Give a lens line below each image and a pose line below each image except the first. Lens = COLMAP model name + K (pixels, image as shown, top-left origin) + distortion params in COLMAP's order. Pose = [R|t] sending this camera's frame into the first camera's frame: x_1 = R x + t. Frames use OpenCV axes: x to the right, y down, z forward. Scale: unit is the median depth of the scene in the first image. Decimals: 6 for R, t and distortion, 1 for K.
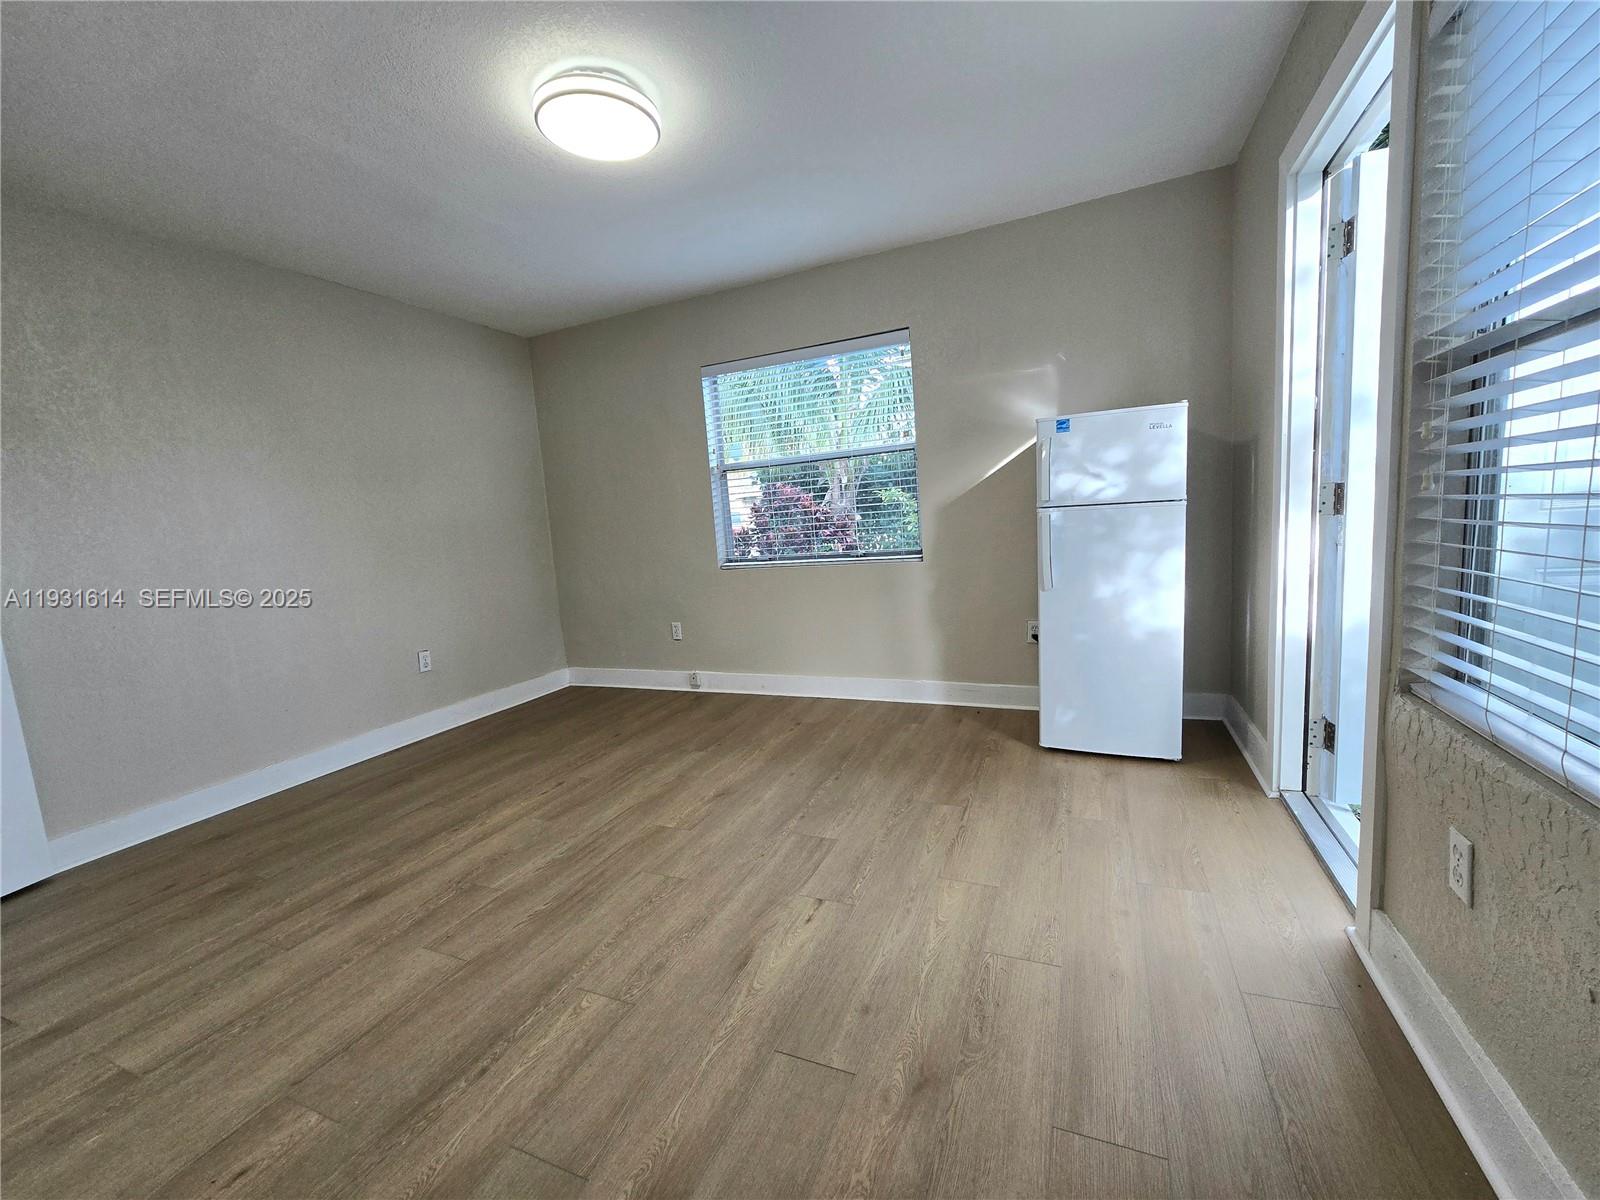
lens RADIAL K [[652.7, 0, 806.0], [0, 652.7, 596.8], [0, 0, 1]] dist [-0.005432, 0.001584]
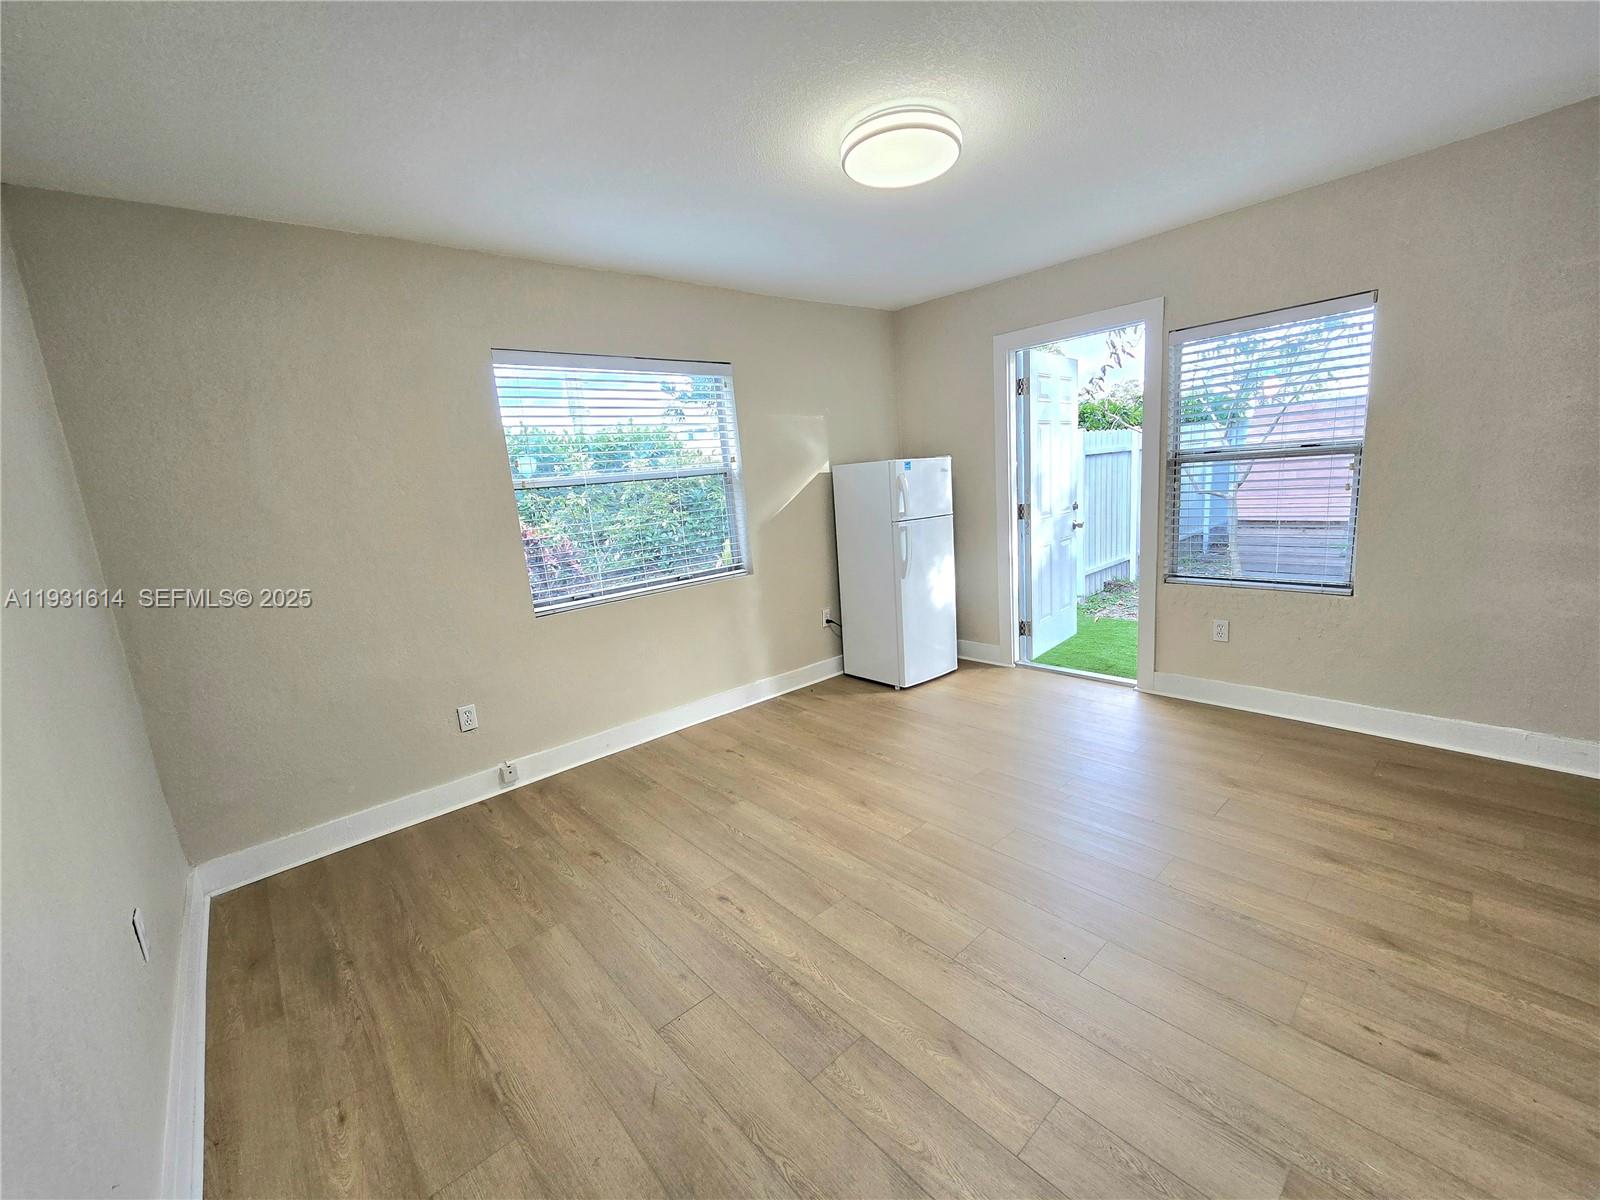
lens RADIAL K [[652.7, 0, 803.0], [0, 652.7, 597.8], [0, 0, 1]] dist [-0.005432, 0.001584]
pose [[0.423744, -0.130118, 0.896387, -1.170087], [0.158096, 0.985062, 0.068255, -0.116037], [-0.891878, 0.112793, 0.437986, 0.650859]]
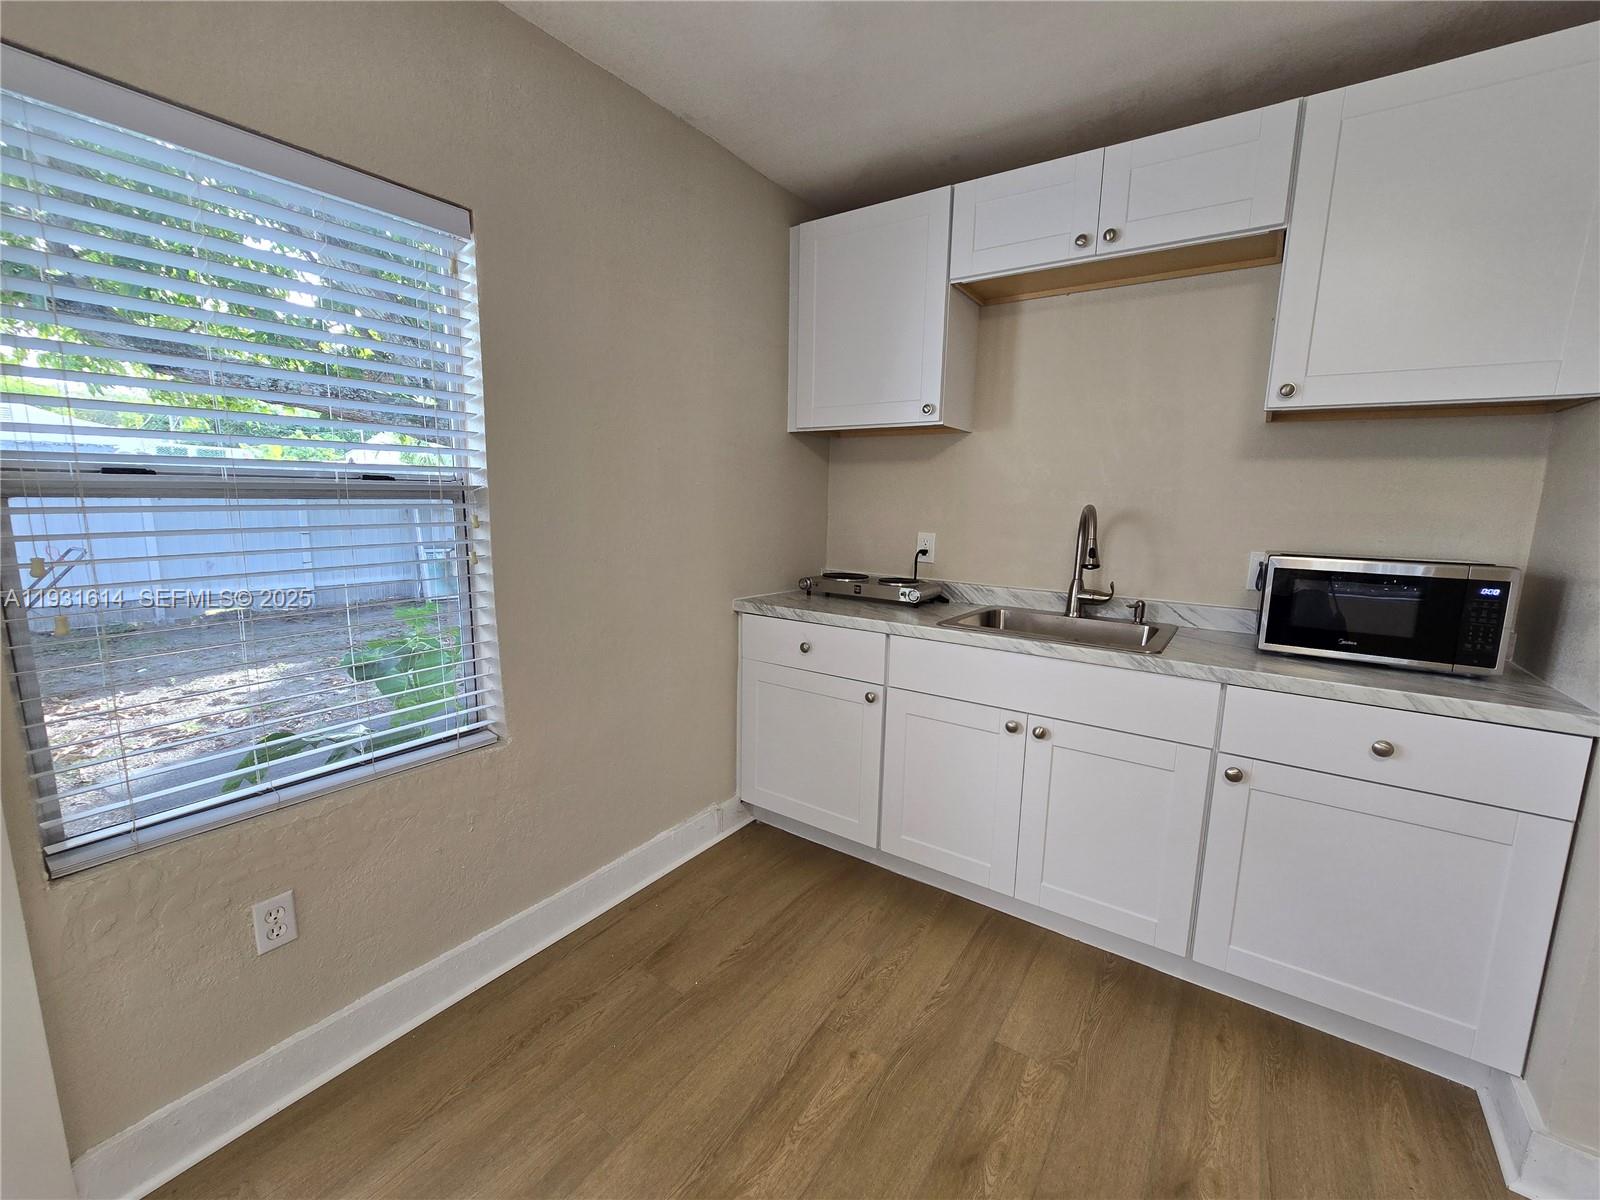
lens RADIAL K [[652.7, 0, 803.6], [0, 652.7, 599.7], [0, 0, 1]] dist [-0.005432, 0.001584]
pose [[-0.980452, 0.021038, 0.195628, -0.090660], [0.073578, 0.961333, 0.265376, -0.189605], [-0.182481, 0.274583, -0.944089, 0.840840]]
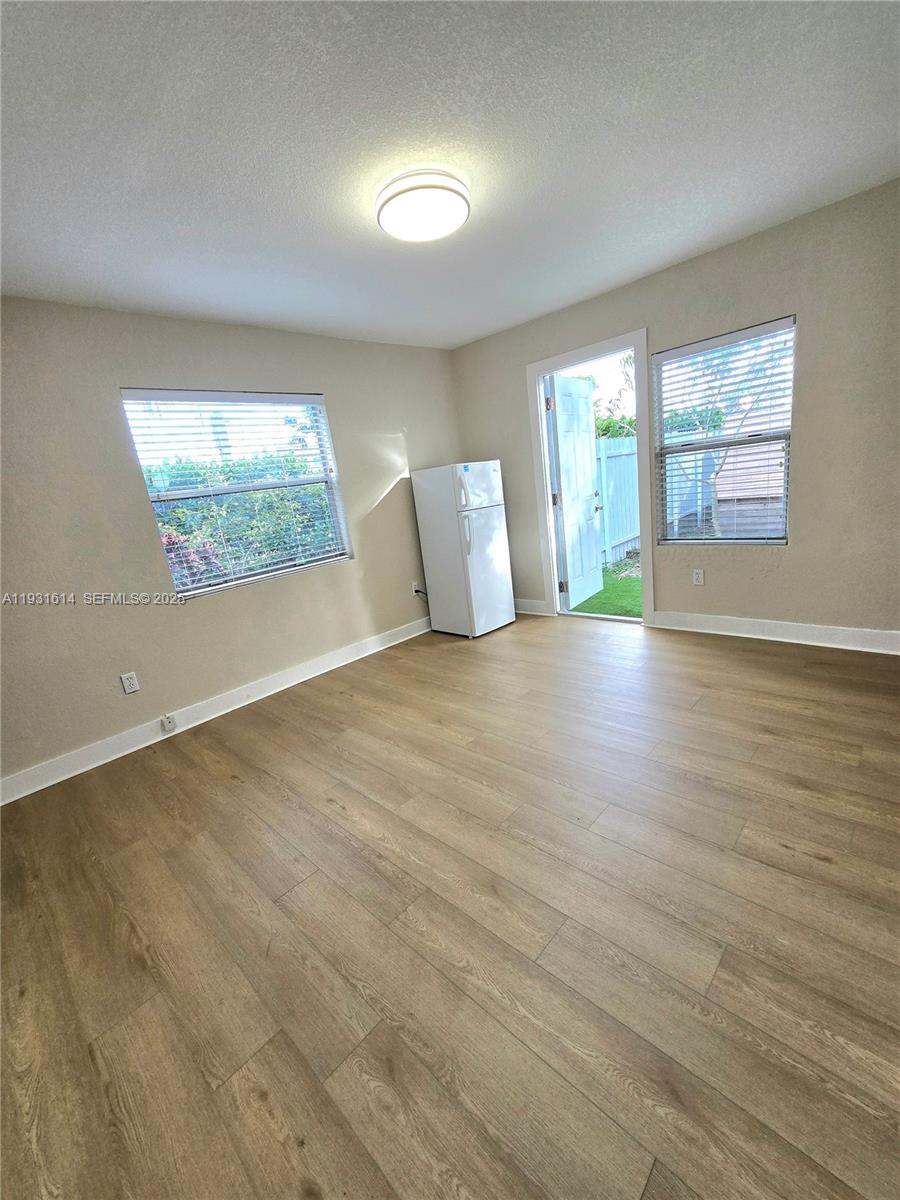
lens RADIAL K [[489.5, 0, 448.9], [0, 489.5, 602.8], [0, 0, 1]] dist [-0.005432, 0.001584]
pose [[0.356065, -0.198976, 0.913031, -1.127634], [0.217401, 0.967896, 0.126151, -0.076411], [-0.908821, 0.153576, 0.387891, 0.592565]]
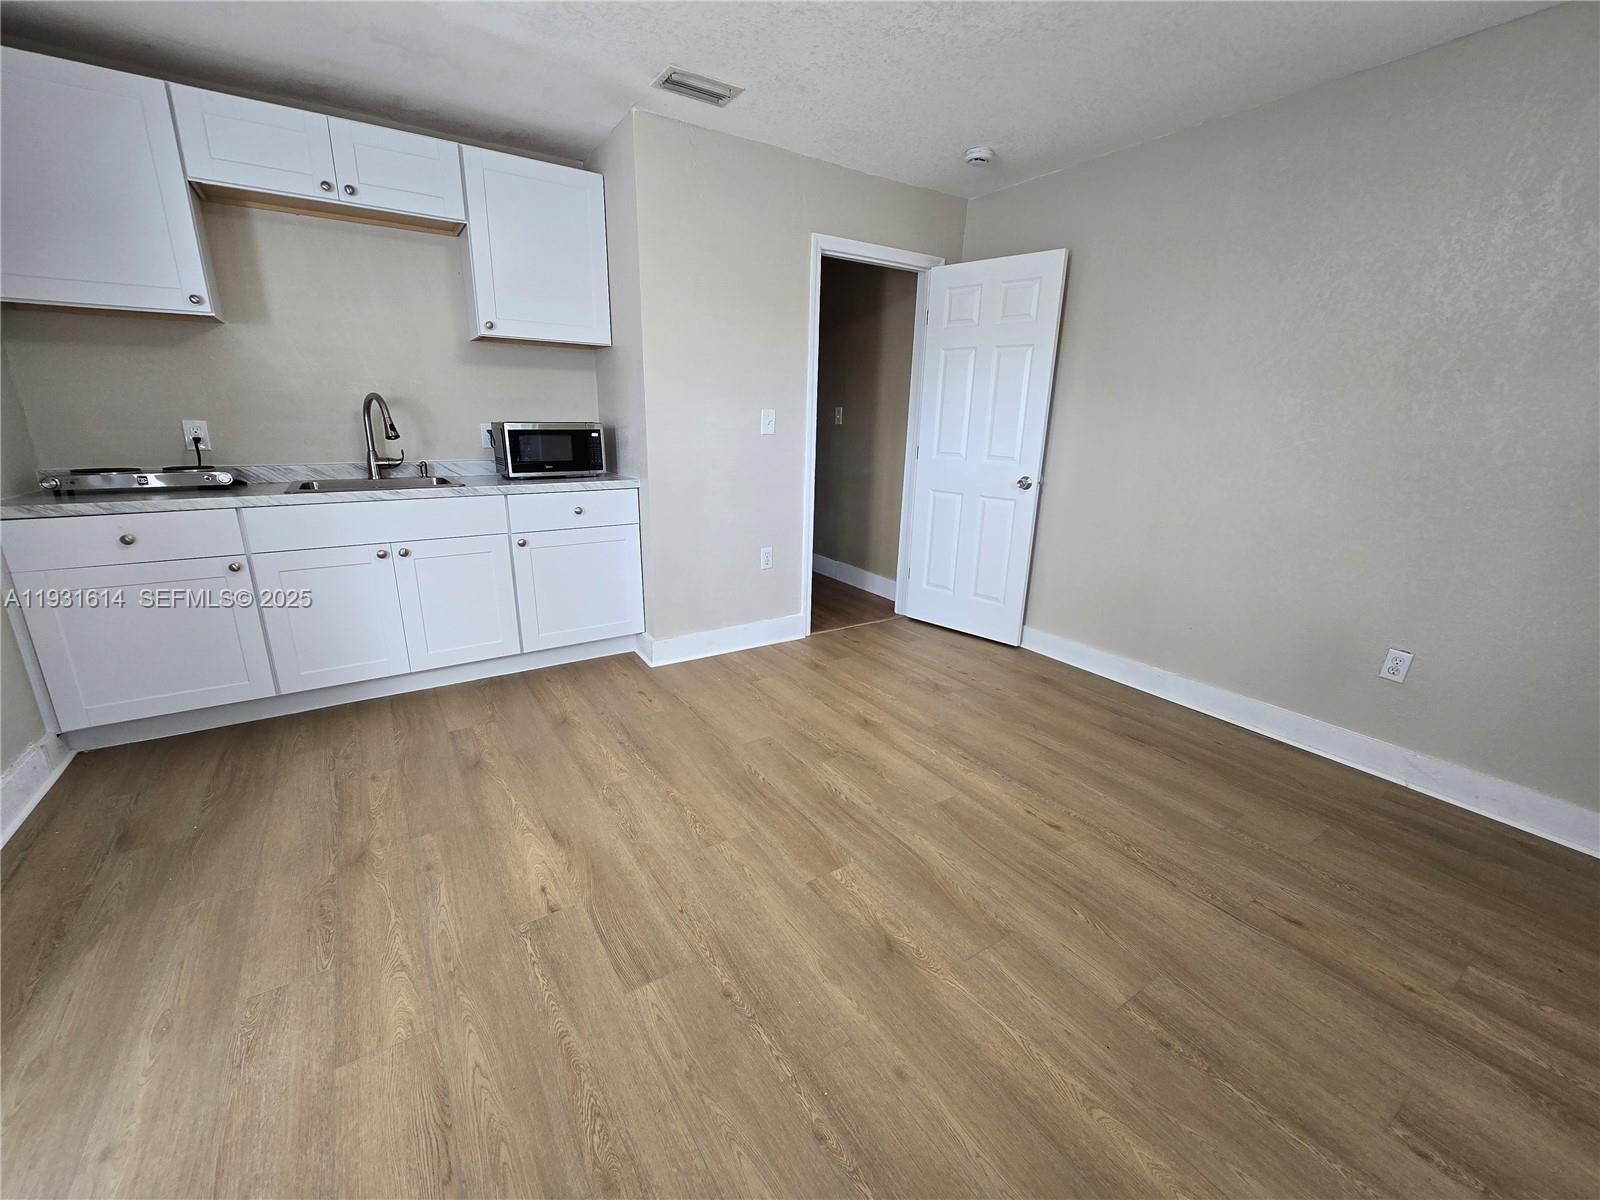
lens RADIAL K [[652.7, 0, 804.0], [0, 652.7, 600.4], [0, 0, 1]] dist [-0.005432, 0.001584]
pose [[-0.539732, 0.290842, -0.790000, 0.330928], [-0.089493, 0.913284, 0.397371, -0.249727], [0.837066, 0.285173, -0.466901, 1.238526]]
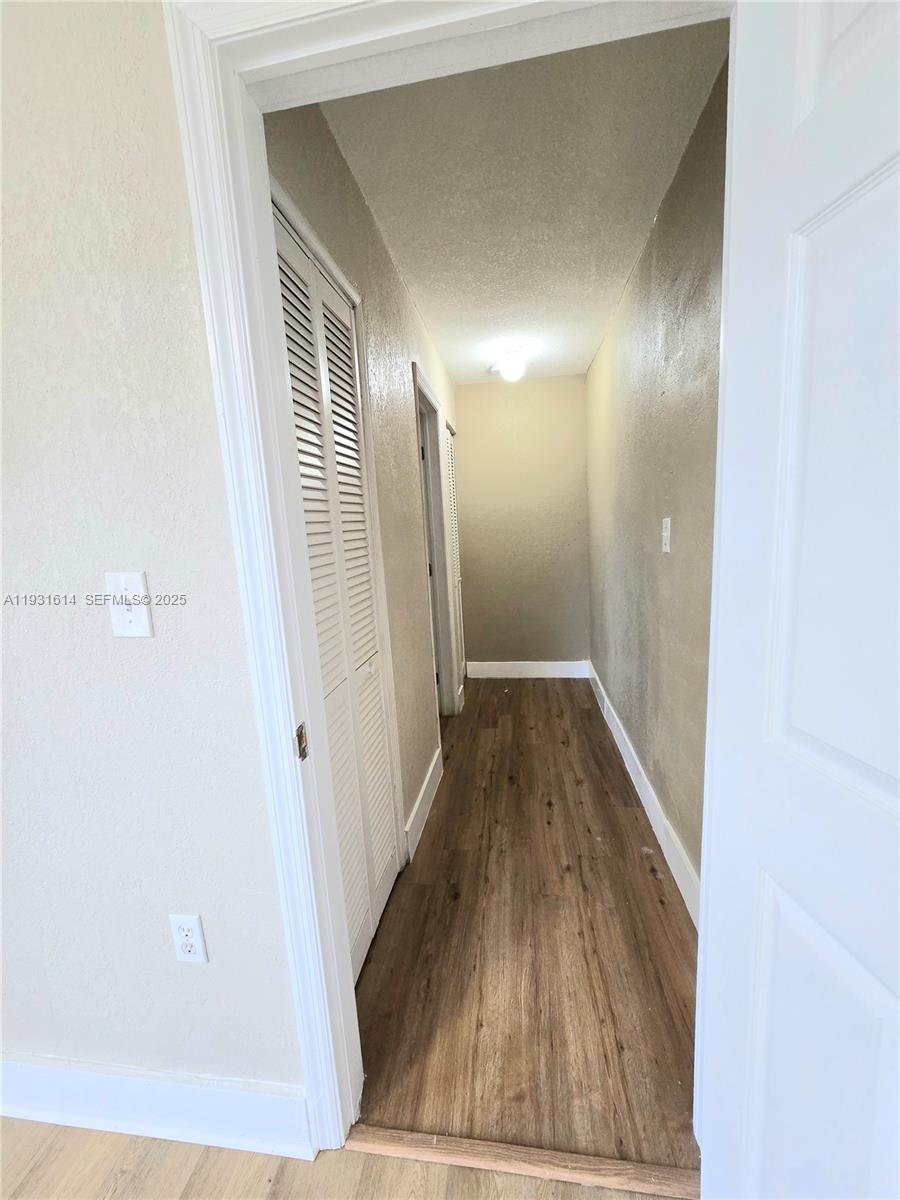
lens RADIAL K [[489.5, 0, 447.2], [0, 489.5, 598.6], [0, 0, 1]] dist [-0.005432, 0.001584]
pose [[-0.956001, 0.169446, -0.239481, -0.987967], [0.096246, 0.952299, 0.289592, -0.130038], [0.277127, 0.253801, -0.926707, 0.836978]]
